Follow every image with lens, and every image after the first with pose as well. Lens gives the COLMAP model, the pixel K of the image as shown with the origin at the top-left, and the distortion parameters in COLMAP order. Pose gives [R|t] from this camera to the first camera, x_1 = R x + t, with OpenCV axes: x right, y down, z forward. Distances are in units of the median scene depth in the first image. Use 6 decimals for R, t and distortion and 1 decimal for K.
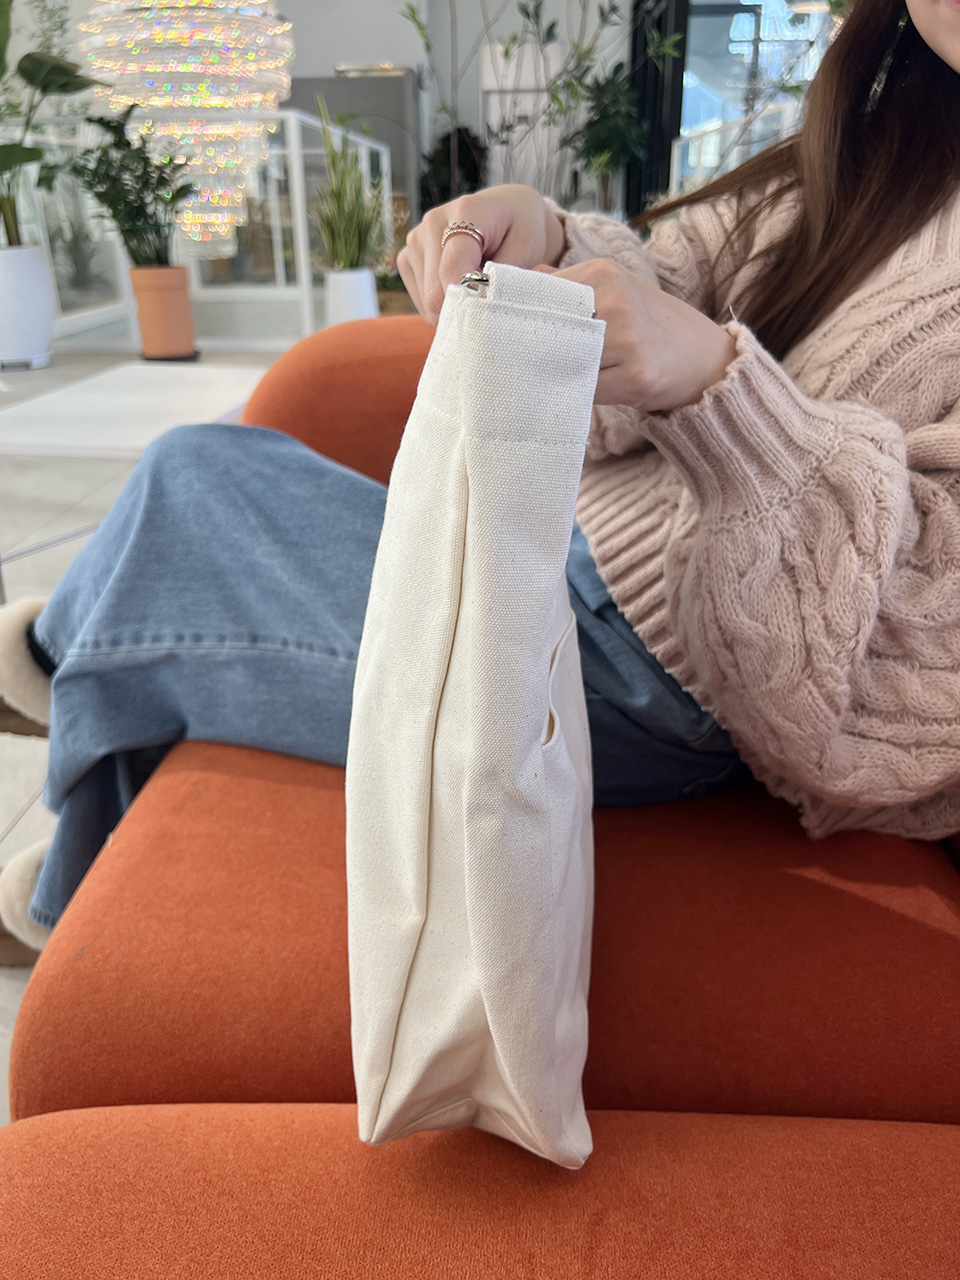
lens RADIAL K [[950.6, 0, 490.1], [0, 950.6, 636.2], [0, 0, 1]] dist [0.058259, -0.065433]
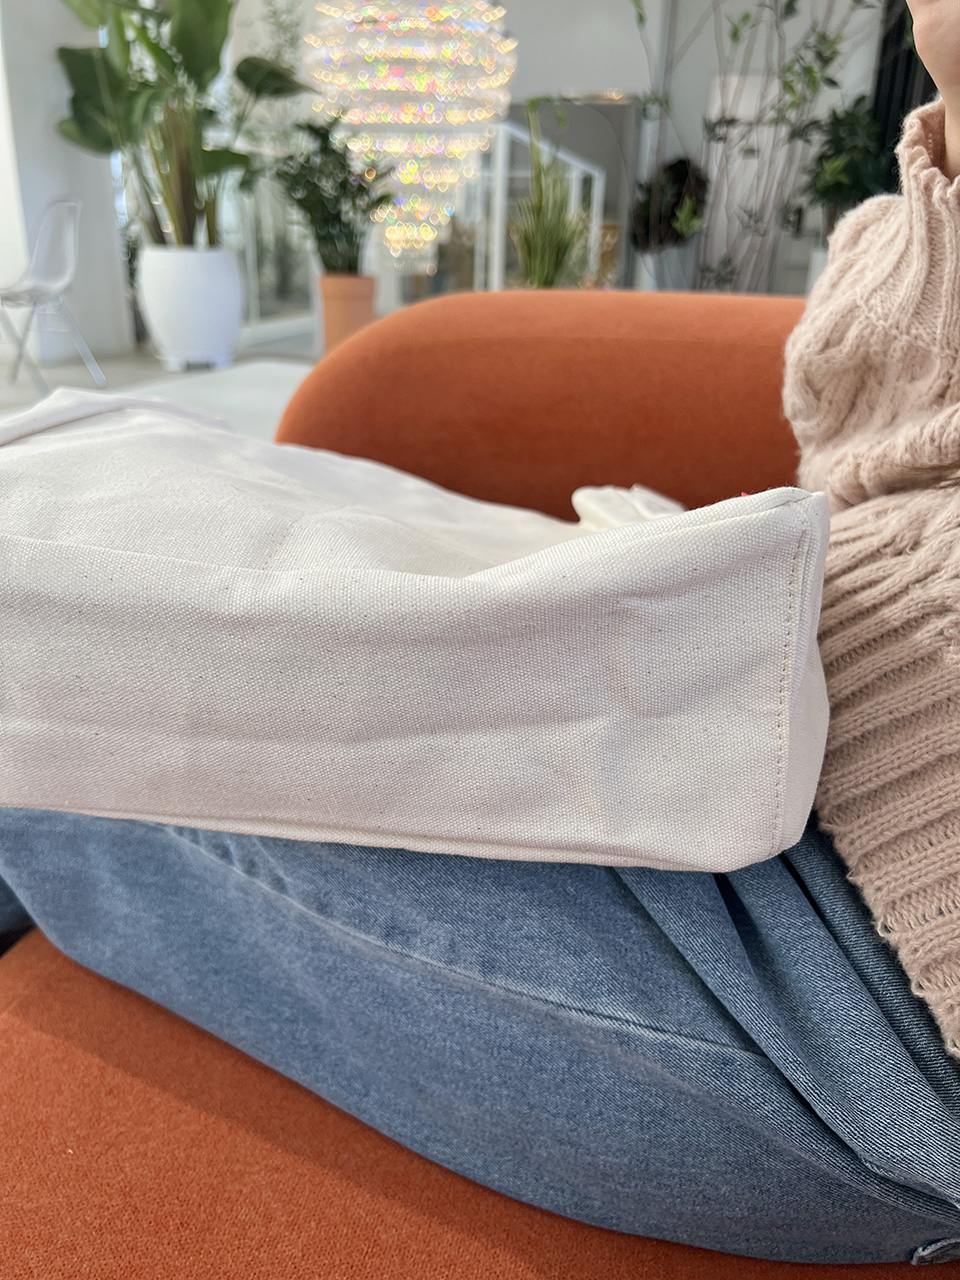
lens RADIAL K [[959.0, 0, 488.6], [0, 959.0, 628.1], [0, 0, 1]] dist [-0.008320, 0.006144]
pose [[0.977357, 0.115229, -0.177468, 0.009940], [-0.122360, 0.992040, -0.029740, -0.021387], [0.172628, 0.050781, 0.983677, 0.104013]]
